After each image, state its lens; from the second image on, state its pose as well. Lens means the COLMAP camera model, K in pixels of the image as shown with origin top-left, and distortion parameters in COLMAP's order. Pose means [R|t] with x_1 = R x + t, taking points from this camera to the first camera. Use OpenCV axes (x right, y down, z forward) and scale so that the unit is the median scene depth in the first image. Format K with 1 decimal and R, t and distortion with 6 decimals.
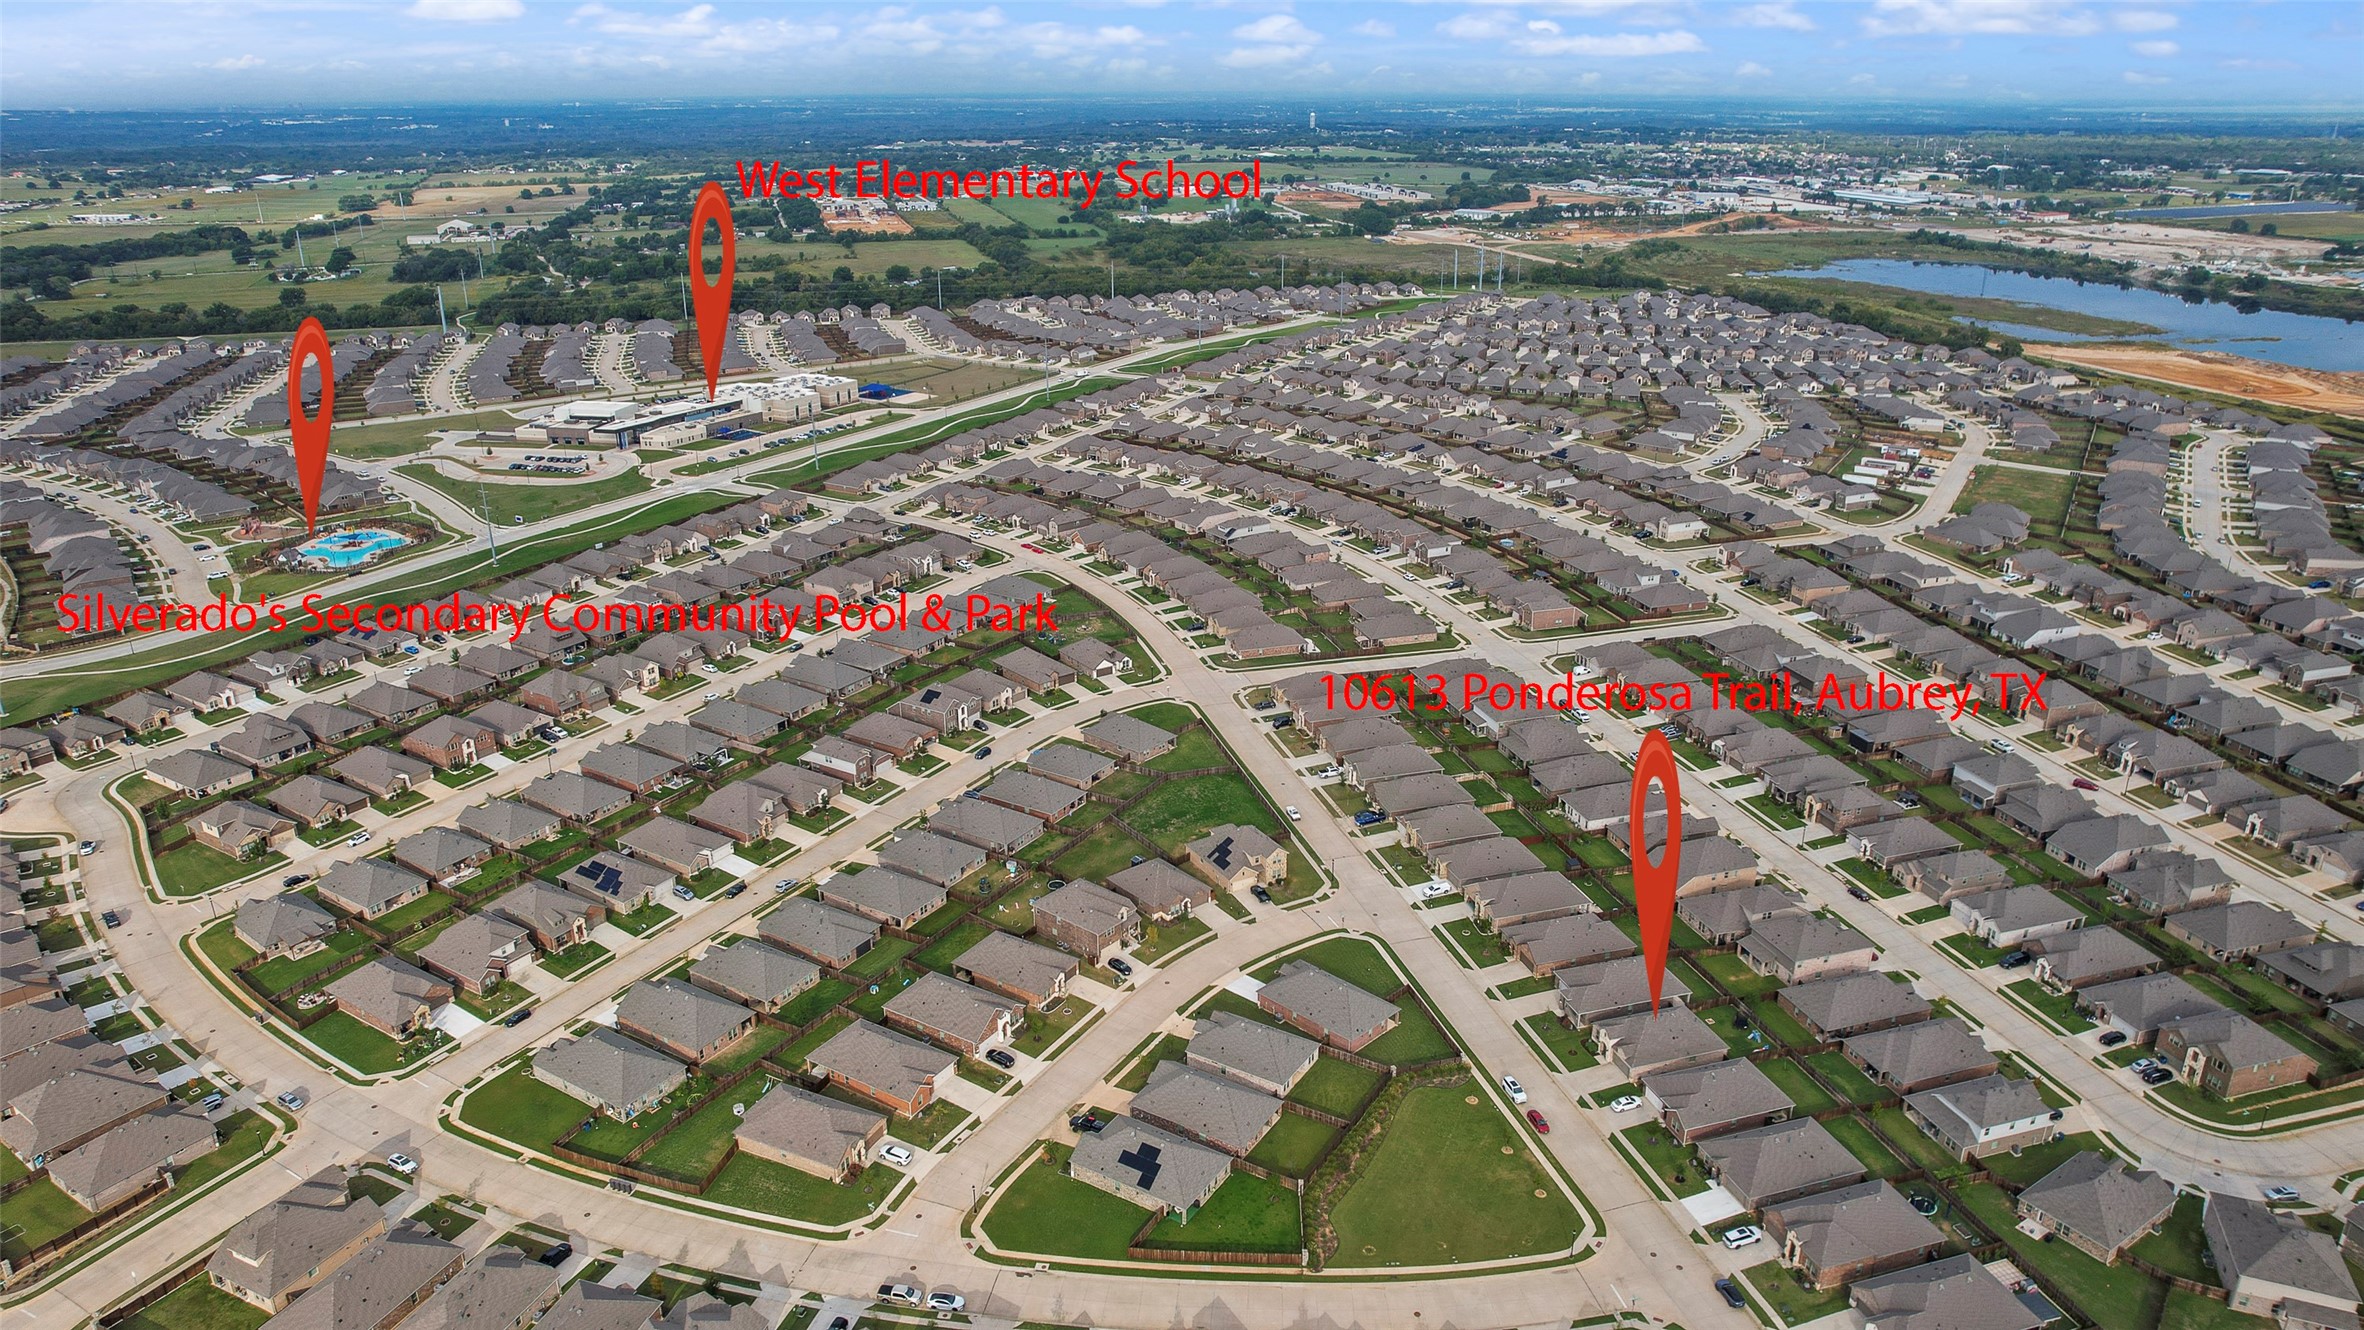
lens RADIAL K [[1590.5, 0, 1188.8], [0, 1590.5, 662.0], [0, 0, 1]] dist [0.006711, 0.002436]
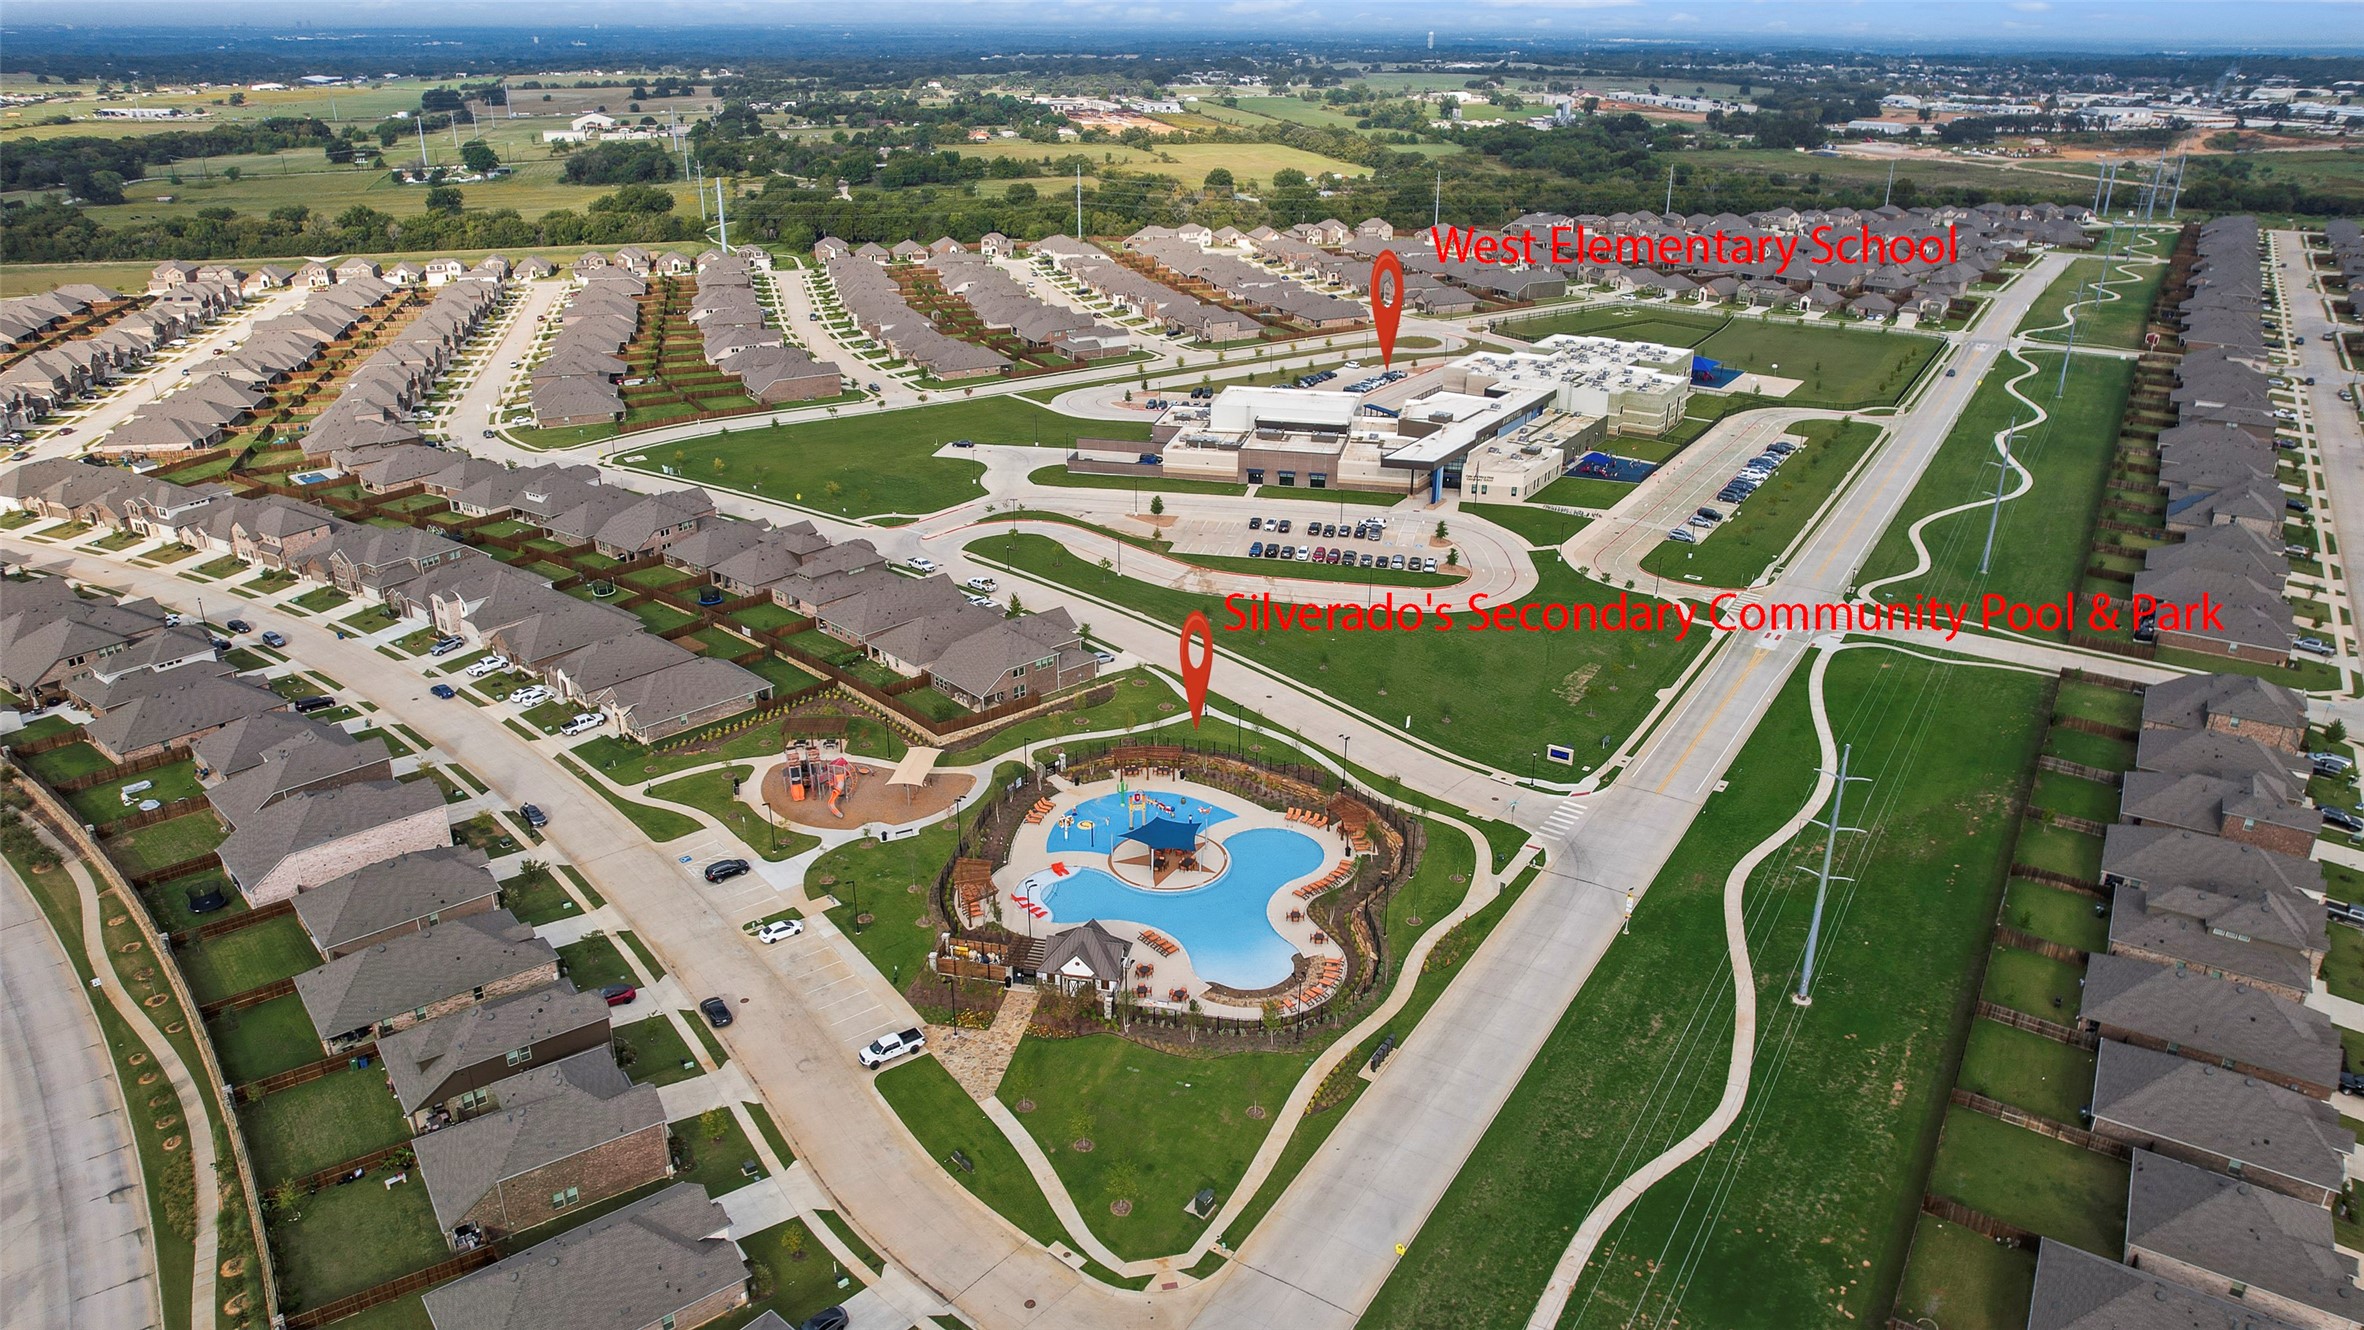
lens RADIAL K [[1590.5, 0, 1180.9], [0, 1590.5, 664.3], [0, 0, 1]] dist [0.006711, 0.002436]
pose [[0.999938, 0.009795, -0.005251, -0.275504], [-0.009589, 0.999239, 0.037798, -0.067388], [0.005617, -0.037745, 0.999272, 0.352894]]
